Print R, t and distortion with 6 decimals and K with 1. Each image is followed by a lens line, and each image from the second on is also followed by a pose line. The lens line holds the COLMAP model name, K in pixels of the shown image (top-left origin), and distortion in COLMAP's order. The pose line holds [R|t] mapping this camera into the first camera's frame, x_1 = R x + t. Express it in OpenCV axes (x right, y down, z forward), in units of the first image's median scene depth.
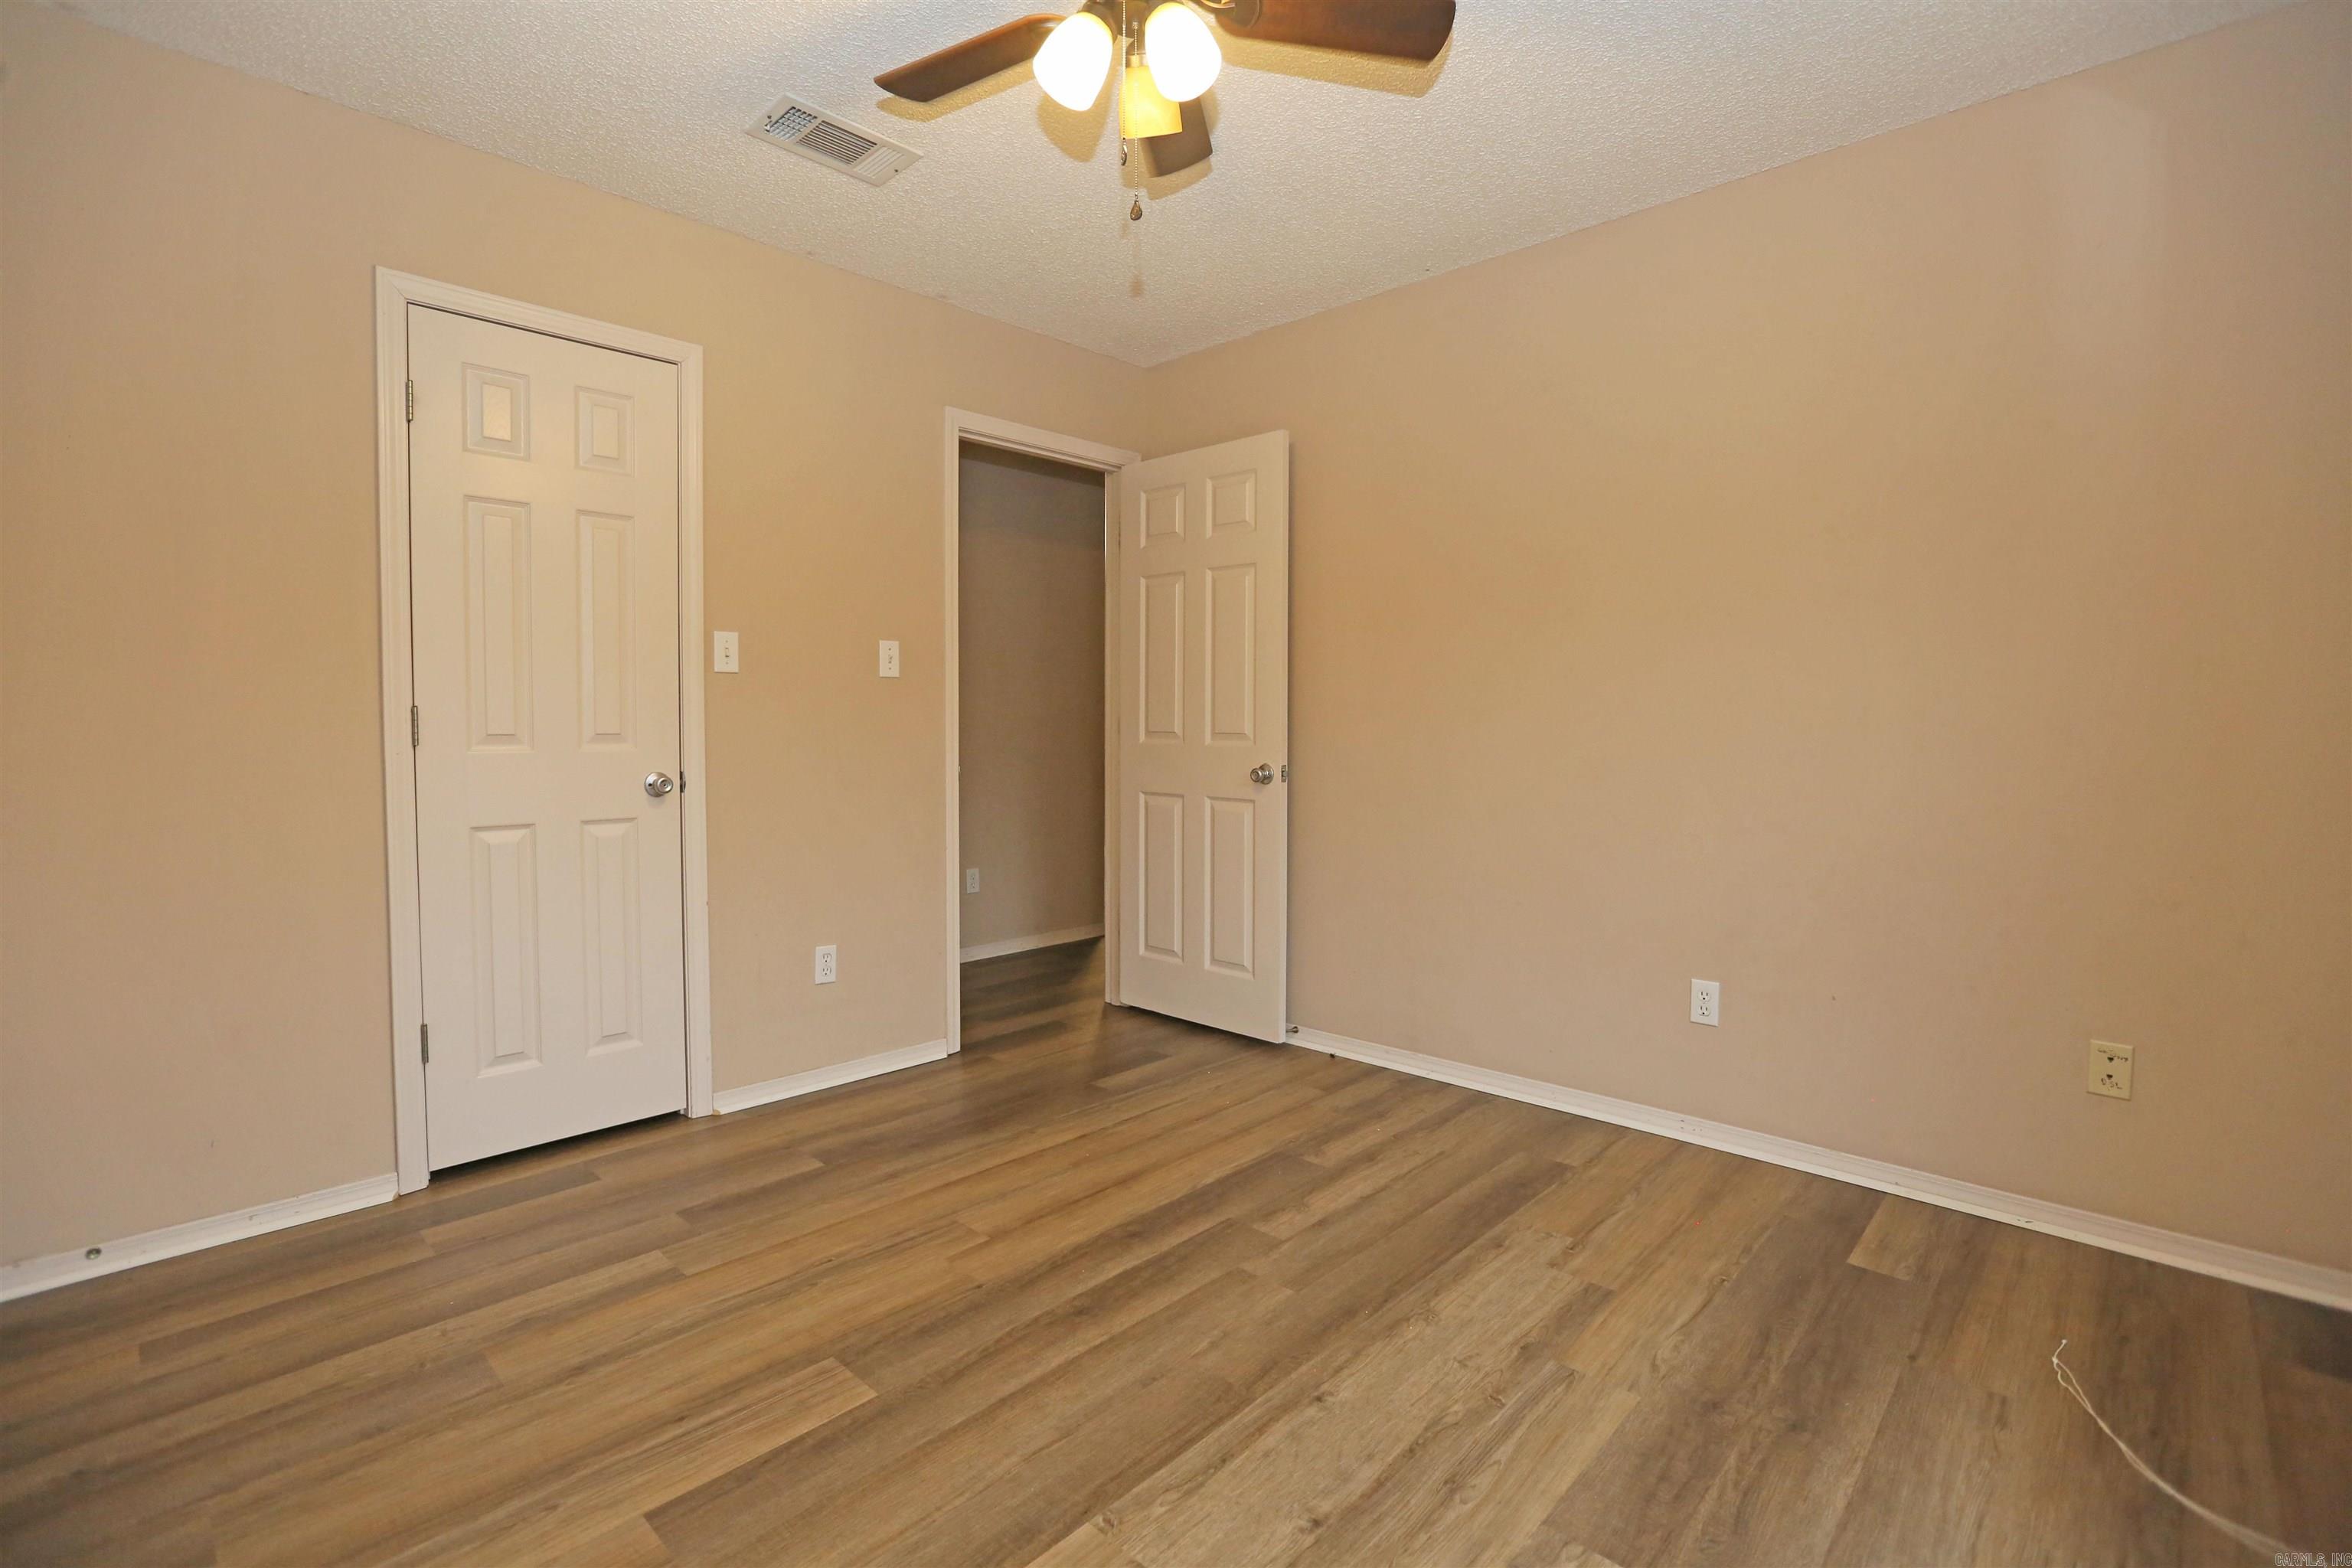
lens RADIAL K [[1067.2, 0, 1171.6], [0, 1067.2, 768.4], [0, 0, 1]] dist [-0.057558, 0.020843]
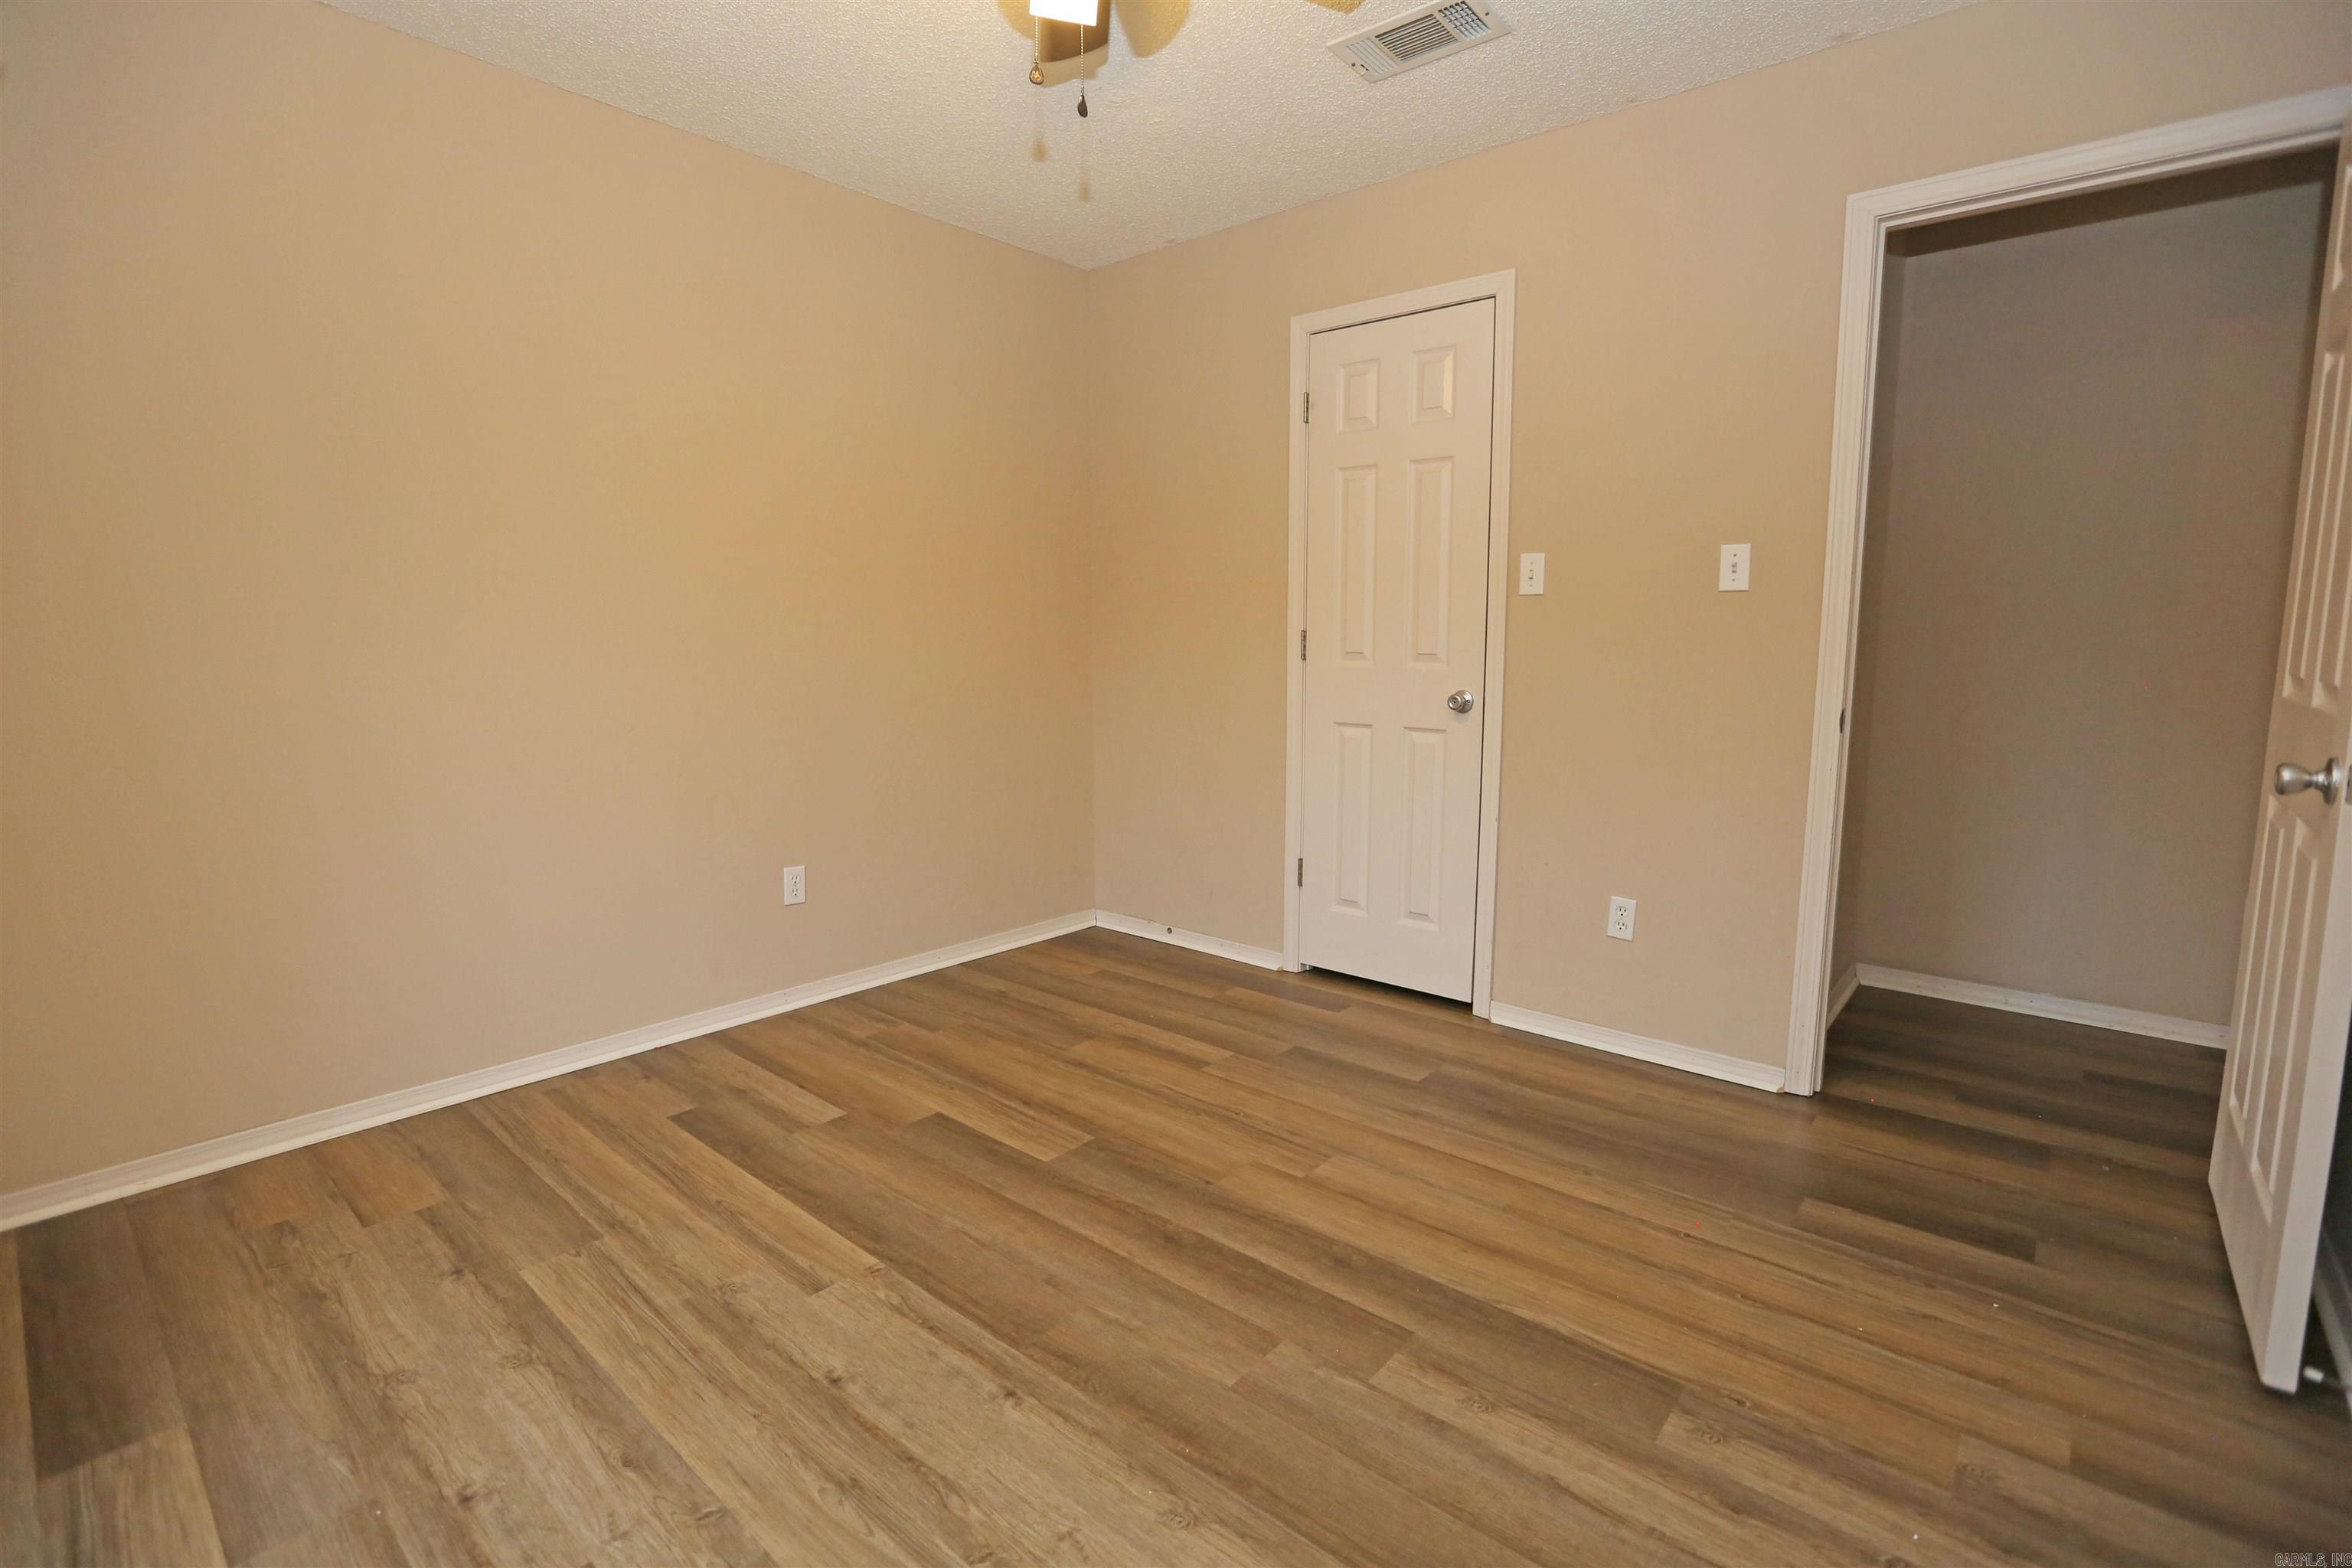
lens RADIAL K [[1067.2, 0, 1171.6], [0, 1067.2, 768.4], [0, 0, 1]] dist [-0.057558, 0.020843]
pose [[0.048208, 0.122244, -0.991329, 0.781715], [-0.044841, 0.991747, 0.120115, -0.046079], [0.997830, 0.038661, 0.053291, 0.845487]]
